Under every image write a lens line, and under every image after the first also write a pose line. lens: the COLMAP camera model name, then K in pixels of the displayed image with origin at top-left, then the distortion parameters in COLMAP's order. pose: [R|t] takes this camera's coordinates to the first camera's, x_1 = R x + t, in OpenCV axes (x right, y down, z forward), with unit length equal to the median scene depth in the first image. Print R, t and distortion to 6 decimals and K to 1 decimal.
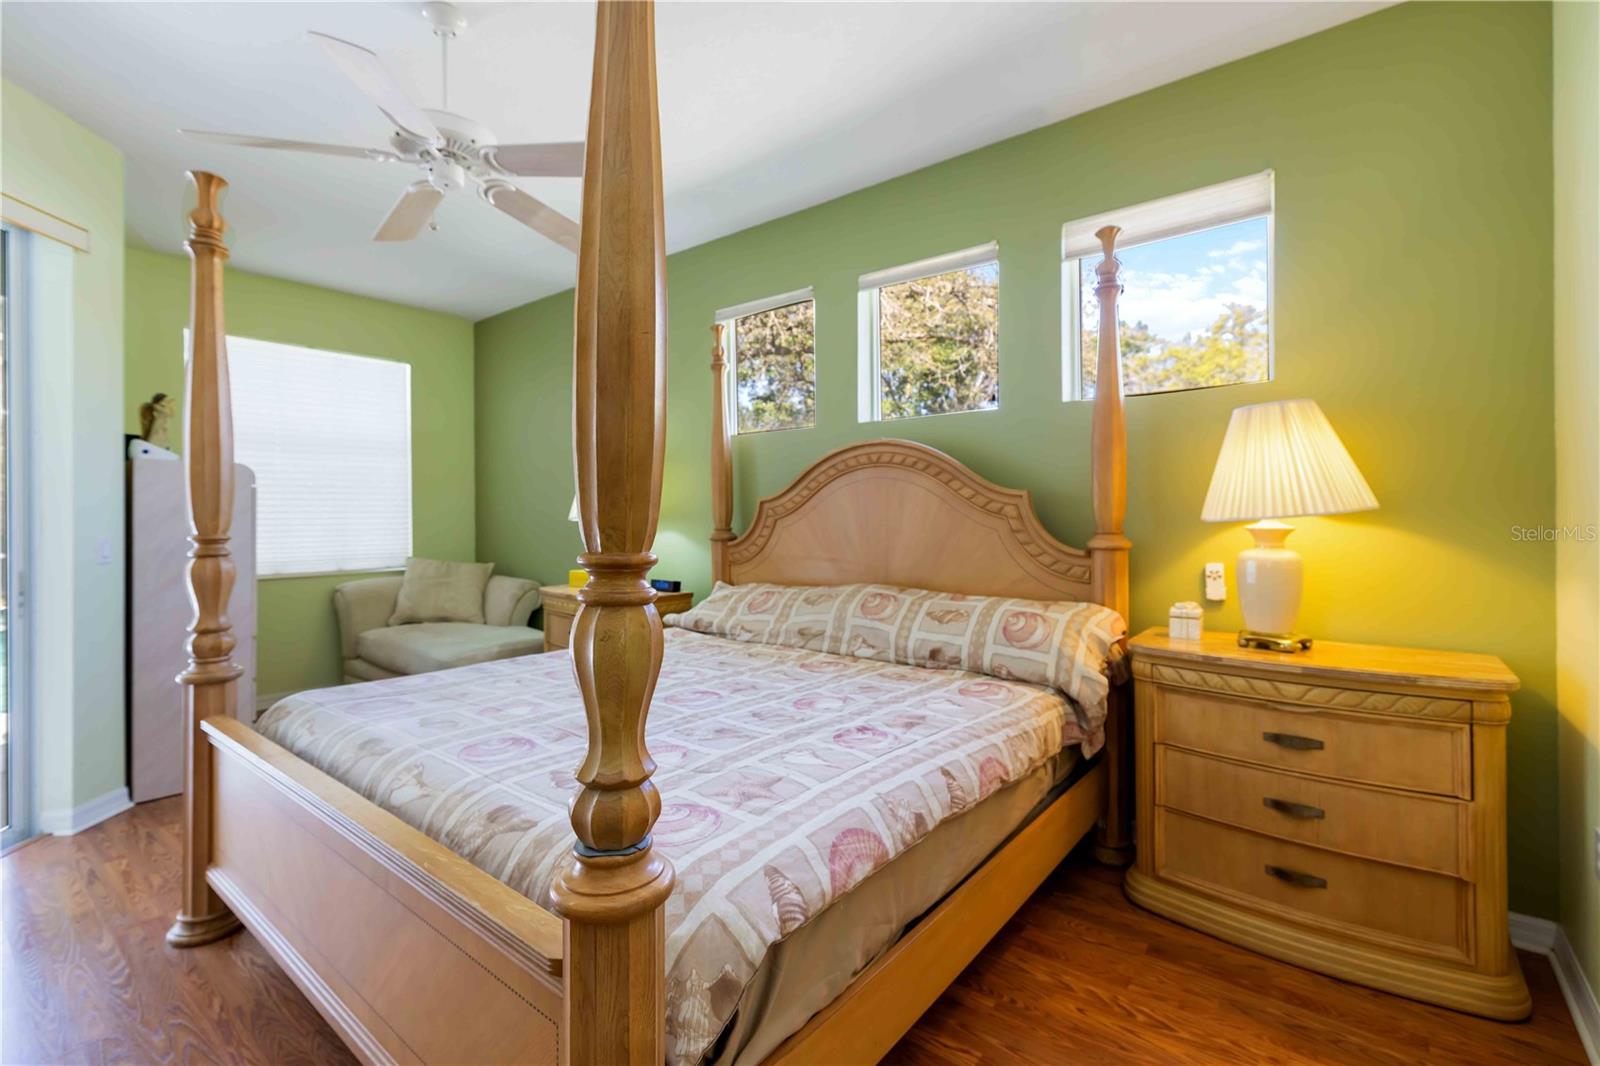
lens RADIAL K [[667.6, 0, 801.9], [0, 667.6, 552.0], [0, 0, 1]] dist [-0.000158, 0.000124]
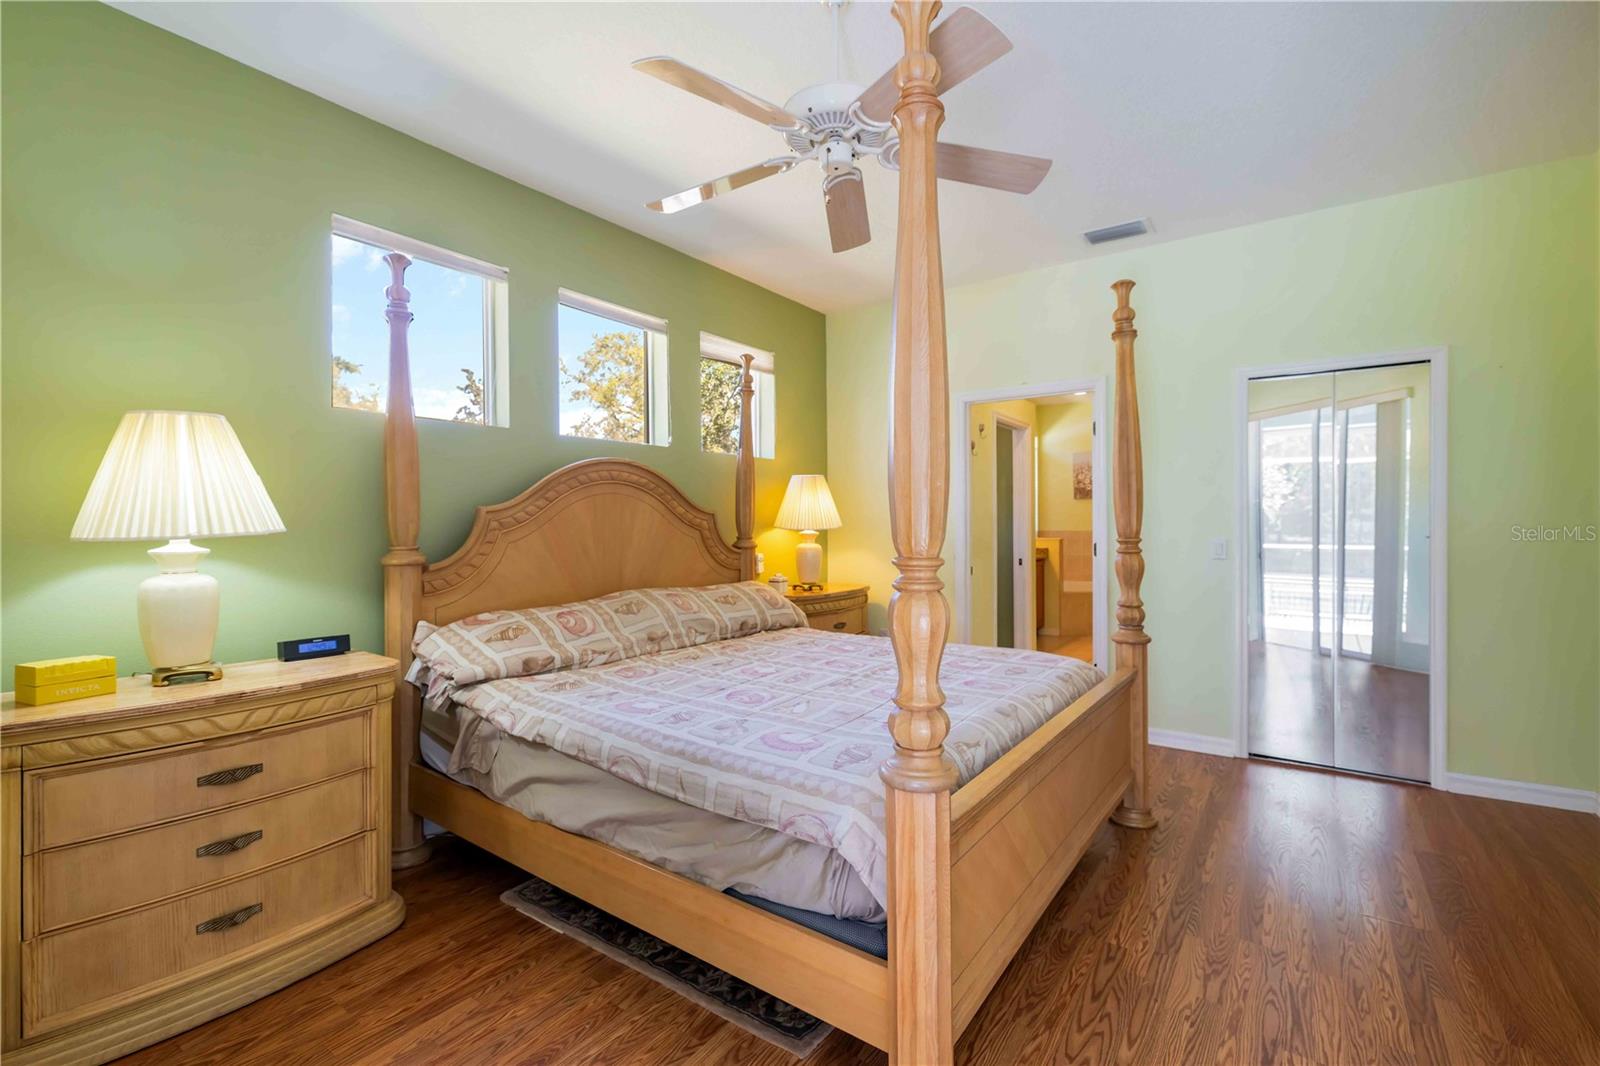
lens RADIAL K [[709.4, 0, 799.6], [0, 709.4, 530.8], [0, 0, 1]] dist [0.001099, 0.000714]
pose [[-0.007863, -0.000285, 0.999969, -1.031162], [0.064190, 0.997937, 0.000789, -0.030427], [-0.997907, 0.064194, -0.007828, 0.713746]]
